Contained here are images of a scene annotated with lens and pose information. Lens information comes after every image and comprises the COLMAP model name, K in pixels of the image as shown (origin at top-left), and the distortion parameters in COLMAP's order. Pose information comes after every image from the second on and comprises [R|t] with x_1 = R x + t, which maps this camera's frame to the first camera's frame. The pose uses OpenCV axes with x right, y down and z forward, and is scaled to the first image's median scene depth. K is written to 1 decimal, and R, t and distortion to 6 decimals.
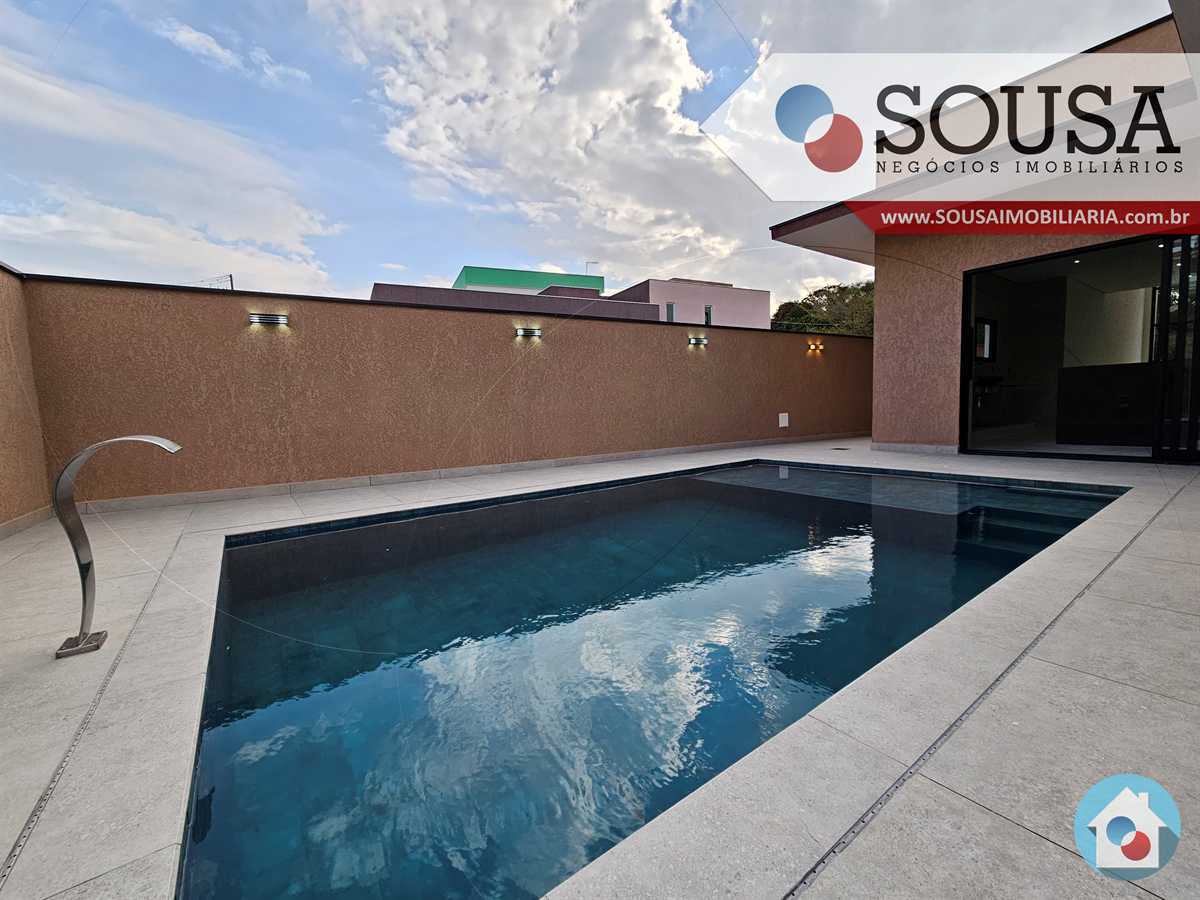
lens RADIAL K [[493.9, 0, 595.4], [0, 493.9, 445.9], [0, 0, 1]] dist [0.000727, 0.000608]
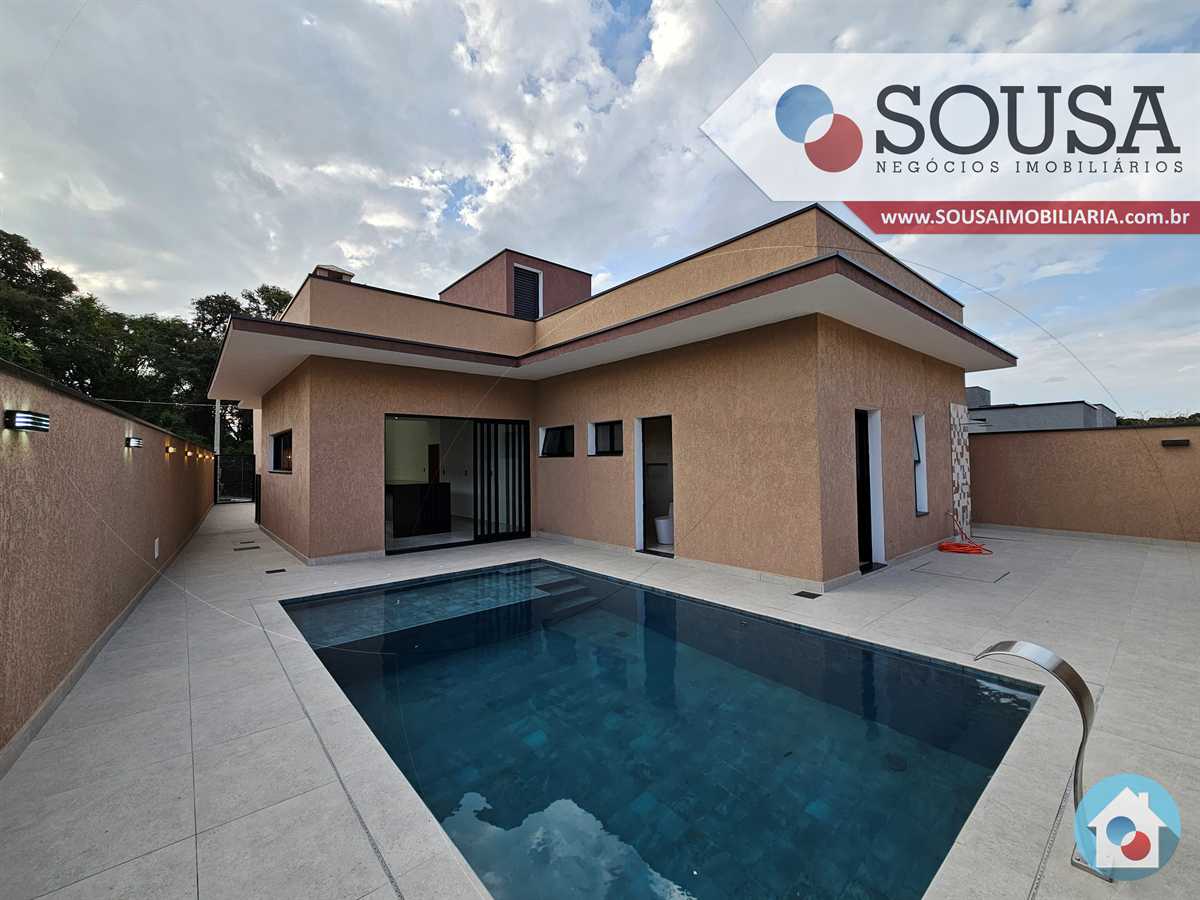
lens RADIAL K [[493.9, 0, 595.4], [0, 493.9, 445.9], [0, 0, 1]] dist [0.000727, 0.000608]
pose [[-0.066653, 0.071300, 0.995225, -0.554905], [0.091793, 0.993652, -0.065040, -0.128612], [-0.993545, 0.087020, -0.072774, 0.530562]]
